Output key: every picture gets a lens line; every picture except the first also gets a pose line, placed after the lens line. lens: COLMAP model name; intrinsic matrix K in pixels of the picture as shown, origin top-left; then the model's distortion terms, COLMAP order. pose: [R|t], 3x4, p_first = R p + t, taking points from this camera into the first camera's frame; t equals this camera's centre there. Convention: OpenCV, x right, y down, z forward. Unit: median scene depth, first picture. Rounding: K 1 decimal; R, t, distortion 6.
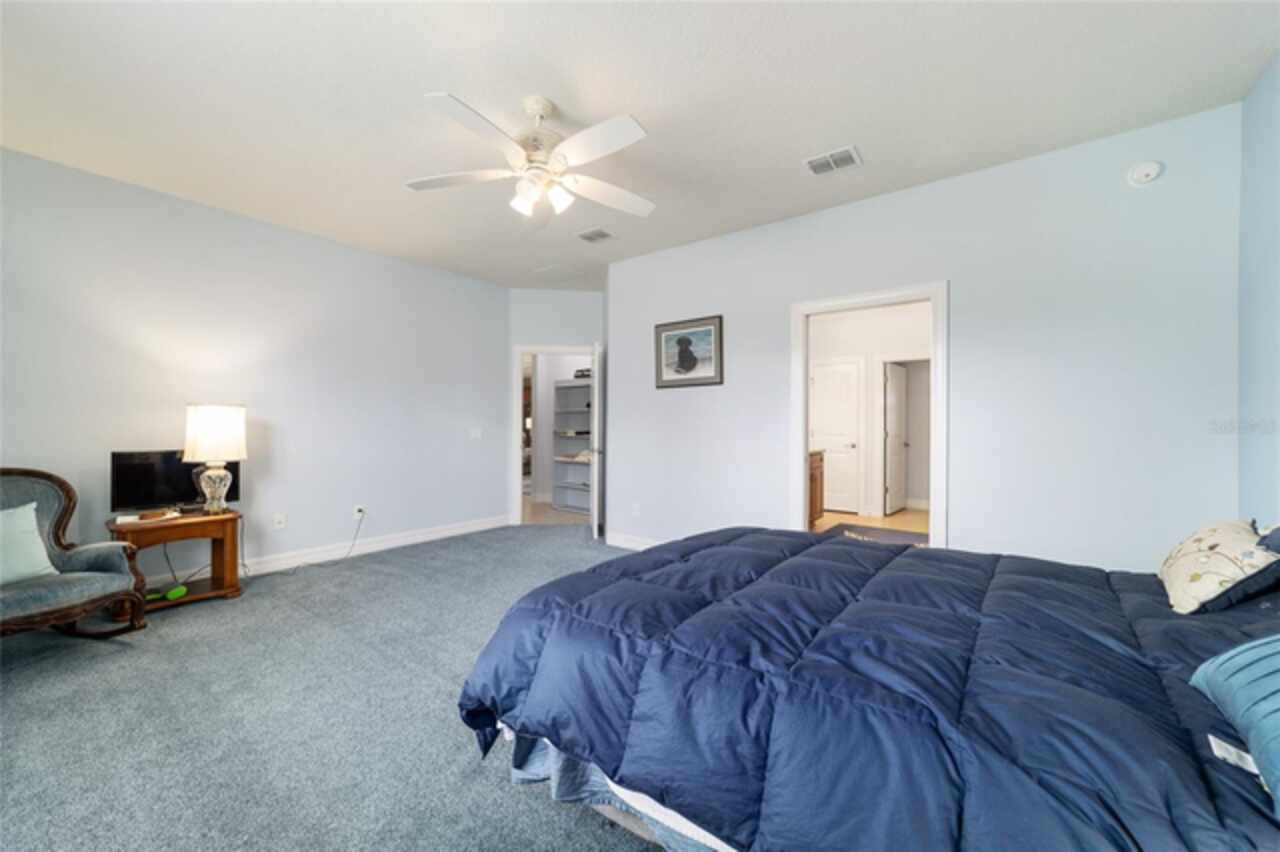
lens RADIAL K [[493.8, 0, 634.8], [0, 493.8, 430.5], [0, 0, 1]] dist [-0.011574, 0.005700]
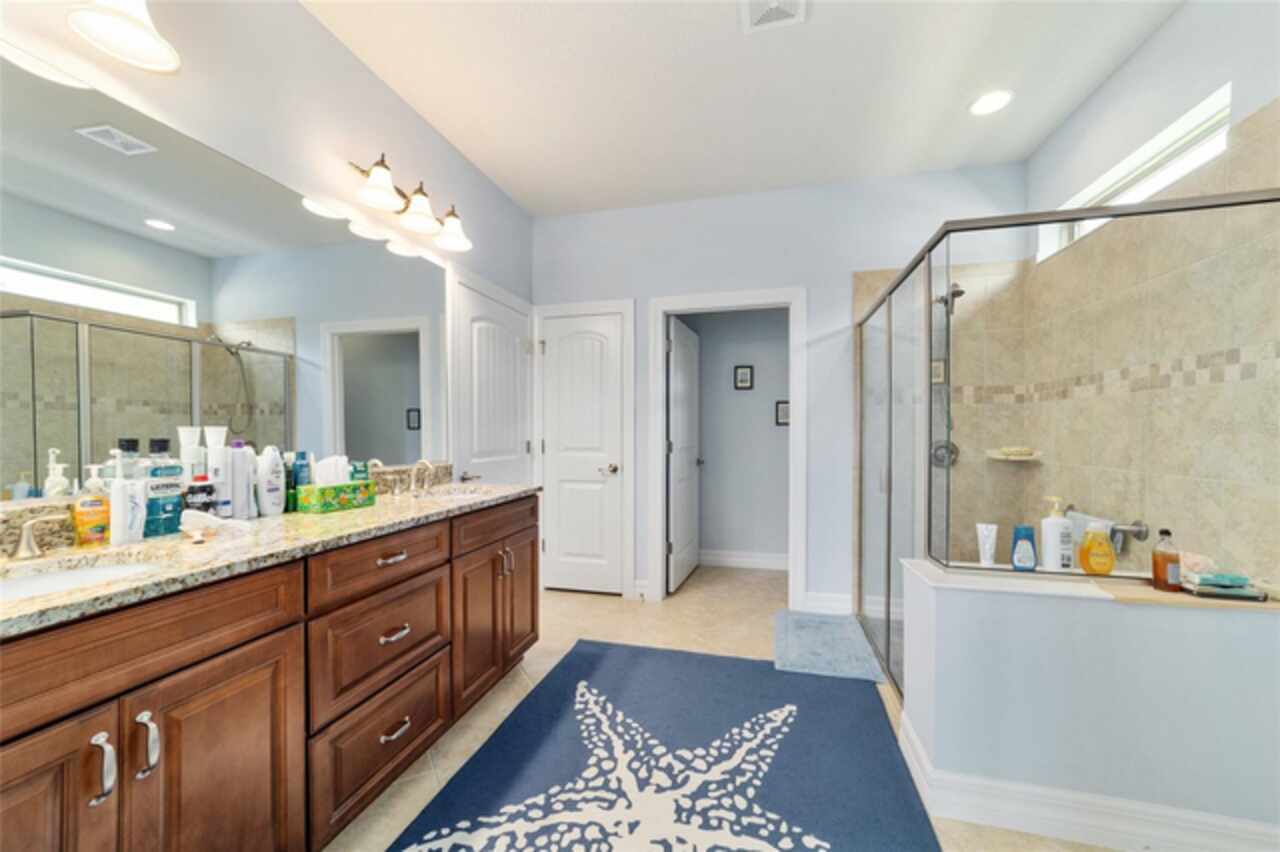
lens RADIAL K [[493.8, 0, 635.6], [0, 493.8, 432.3], [0, 0, 1]] dist [-0.011574, 0.005700]
pose [[0.925885, -0.002628, 0.377796, 0.265711], [0.001999, 0.999996, 0.002056, -0.010564], [-0.377800, -0.001149, 0.925886, 0.500177]]
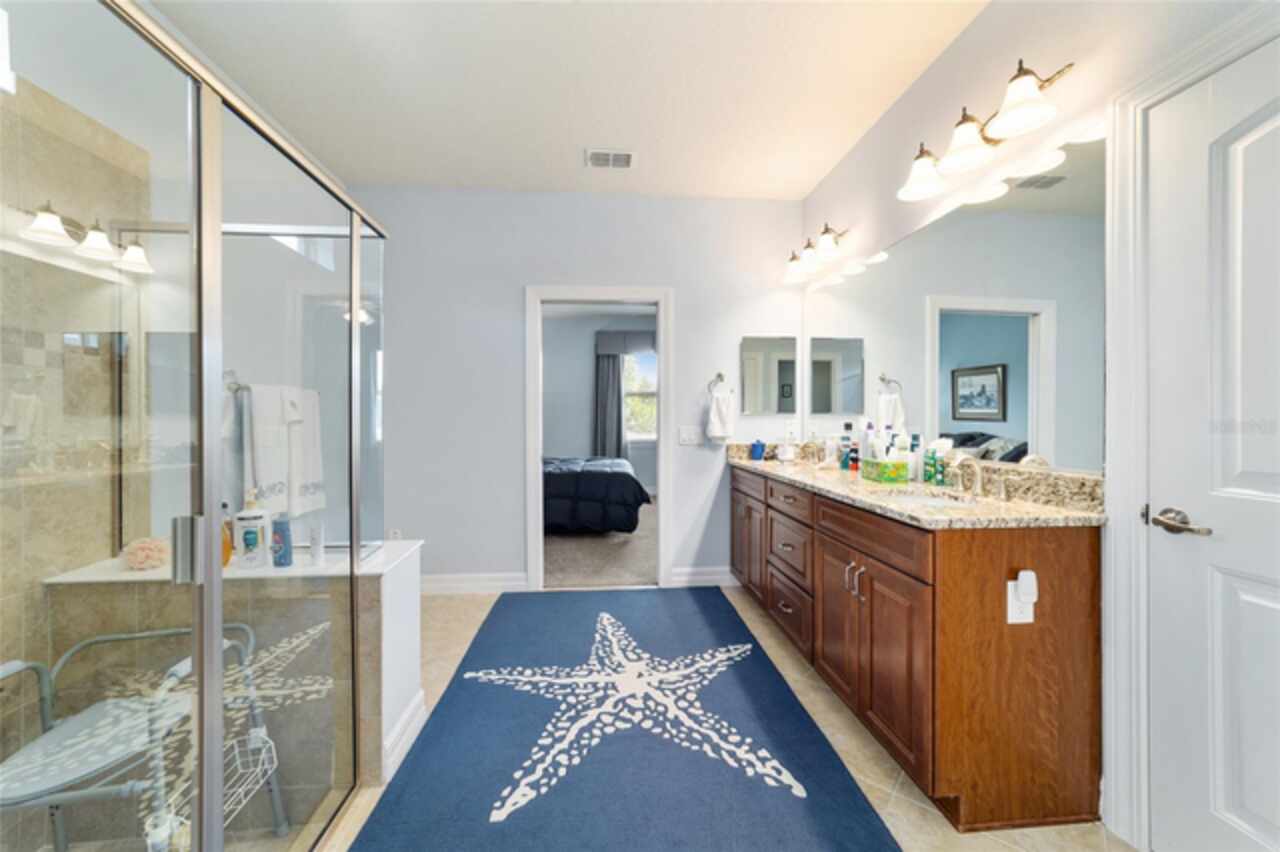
lens RADIAL K [[493.8, 0, 639.4], [0, 493.8, 421.6], [0, 0, 1]] dist [-0.011574, 0.005700]
pose [[-0.748627, 0.001336, -0.662991, 0.737661], [-0.000174, 0.999998, 0.002212, -0.010190], [0.662992, 0.001771, -0.748625, 1.202846]]
